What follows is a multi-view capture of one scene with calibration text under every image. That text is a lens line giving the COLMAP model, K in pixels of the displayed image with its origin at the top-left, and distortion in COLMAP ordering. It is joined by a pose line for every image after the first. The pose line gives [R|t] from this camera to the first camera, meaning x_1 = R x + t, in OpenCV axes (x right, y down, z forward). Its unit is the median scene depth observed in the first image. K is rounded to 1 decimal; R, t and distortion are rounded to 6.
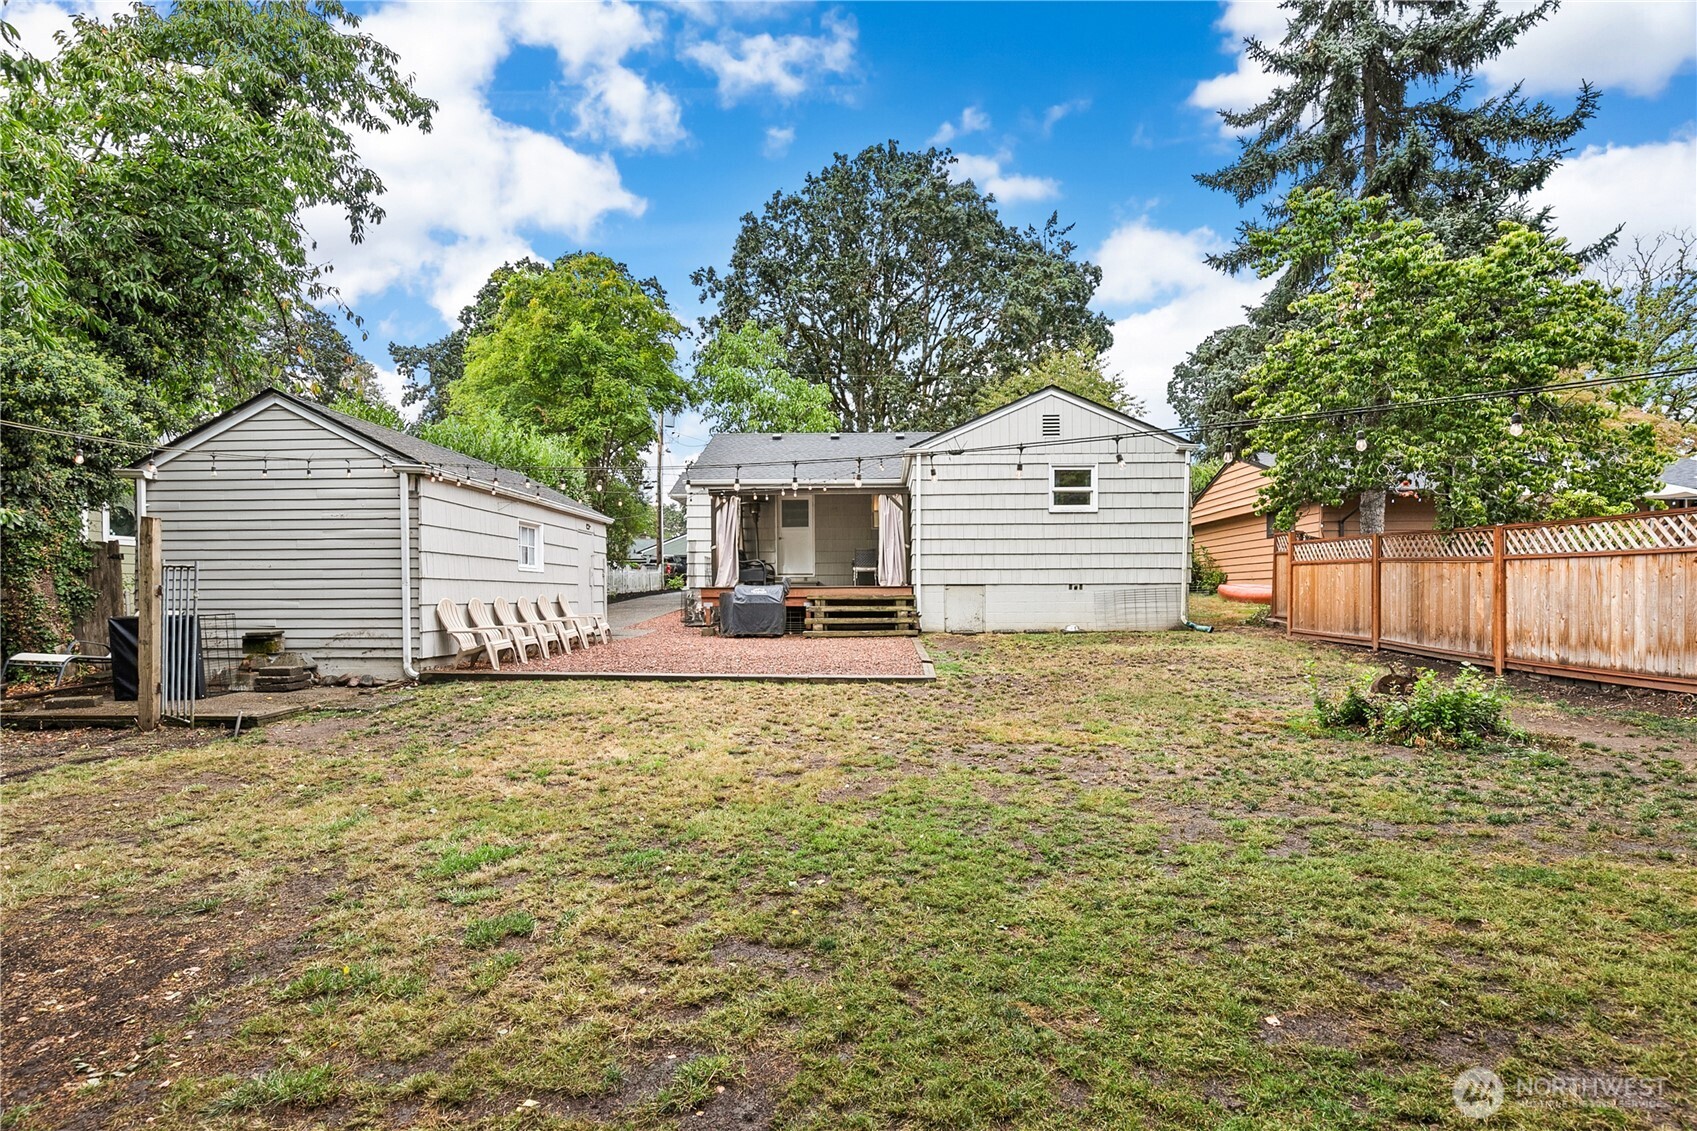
lens RADIAL K [[813.1, 0, 846.1], [0, 813.1, 588.4], [0, 0, 1]] dist [-0.003646, -0.000421]
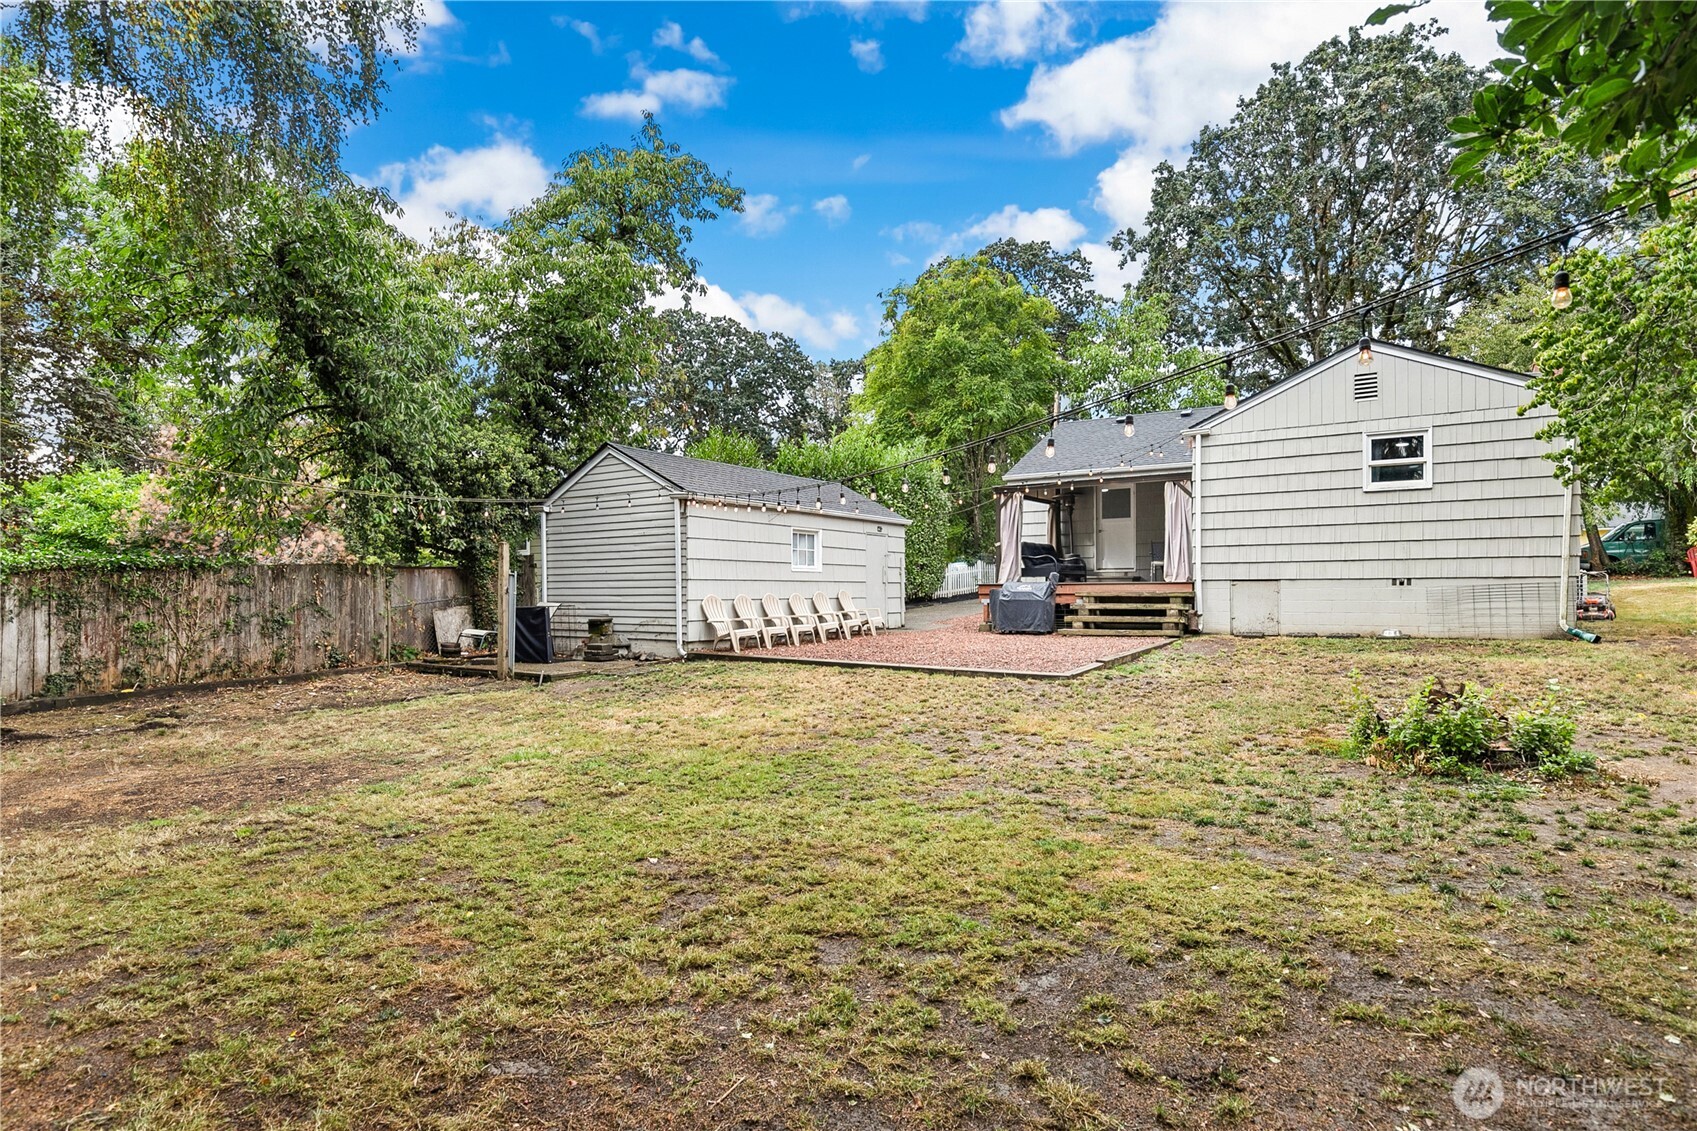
lens RADIAL K [[904.0, 0, 848.5], [0, 904.0, 565.5], [0, 0, 1]] dist [0.018612, -0.038539]
pose [[0.847520, -0.014249, -0.530572, 0.295169], [0.004800, 0.999804, -0.019184, -0.003619], [0.530742, 0.013712, 0.847422, -0.055337]]
